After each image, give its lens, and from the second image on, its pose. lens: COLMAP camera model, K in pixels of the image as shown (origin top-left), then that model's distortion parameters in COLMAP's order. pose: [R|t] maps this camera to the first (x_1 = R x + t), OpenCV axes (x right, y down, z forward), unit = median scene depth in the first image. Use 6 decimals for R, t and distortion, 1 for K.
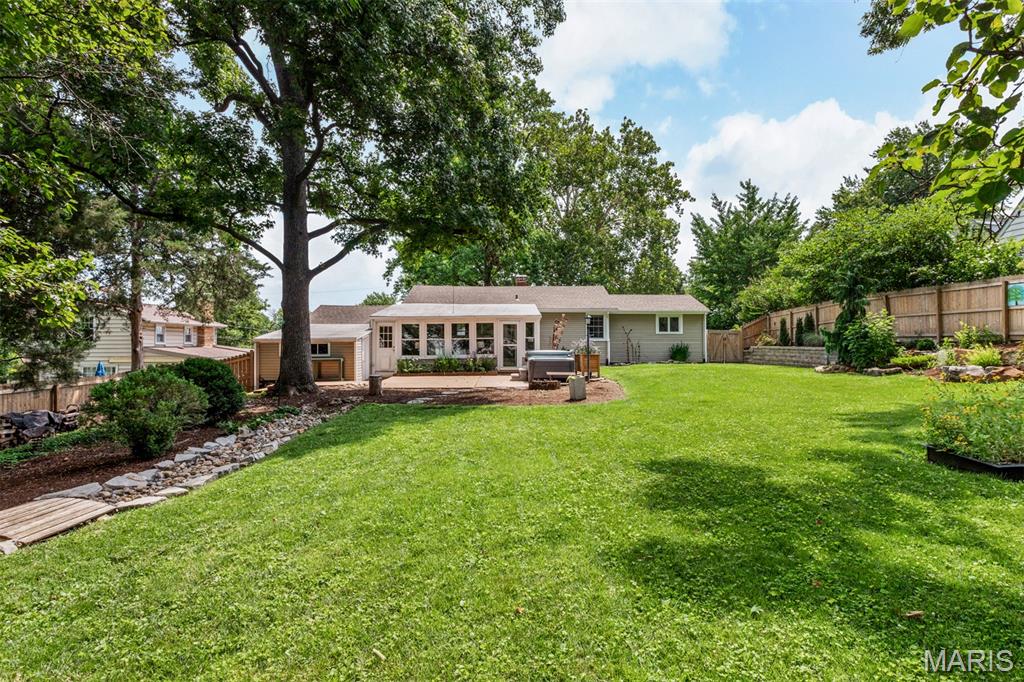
lens RADIAL K [[479.6, 0, 505.7], [0, 479.6, 344.0], [0, 0, 1]] dist [0.004142, 0.001012]
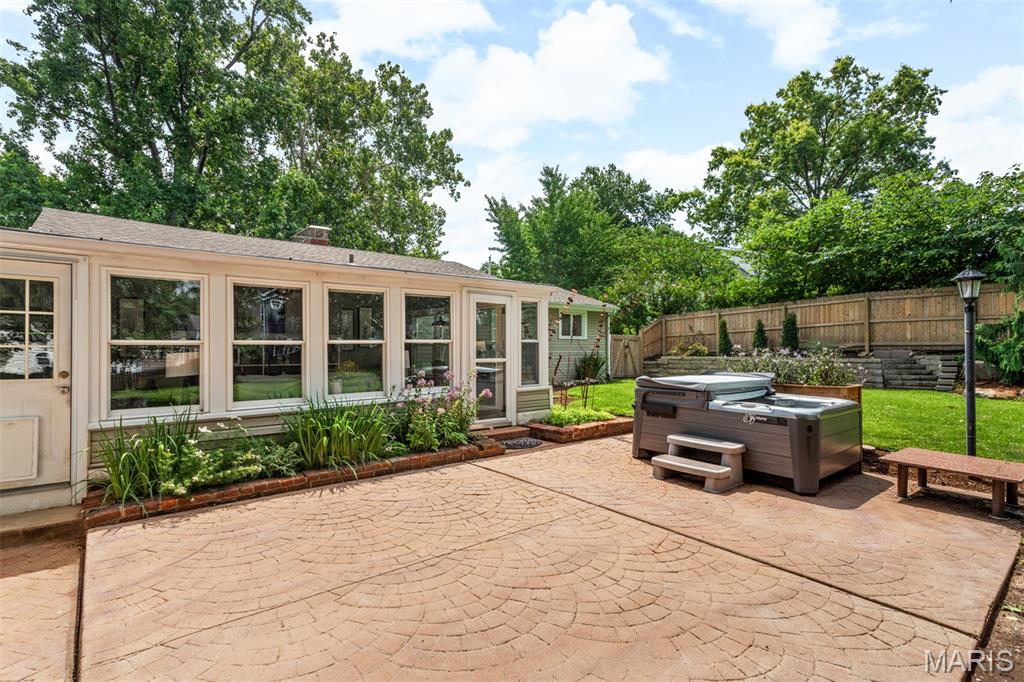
lens RADIAL K [[479.6, 0, 505.7], [0, 479.6, 344.0], [0, 0, 1]] dist [0.004142, 0.001012]
pose [[0.784815, 0.011256, 0.619628, -0.191145], [-0.002673, 0.999887, -0.014778, -0.004492], [-0.619724, 0.009942, 0.784757, 0.636840]]
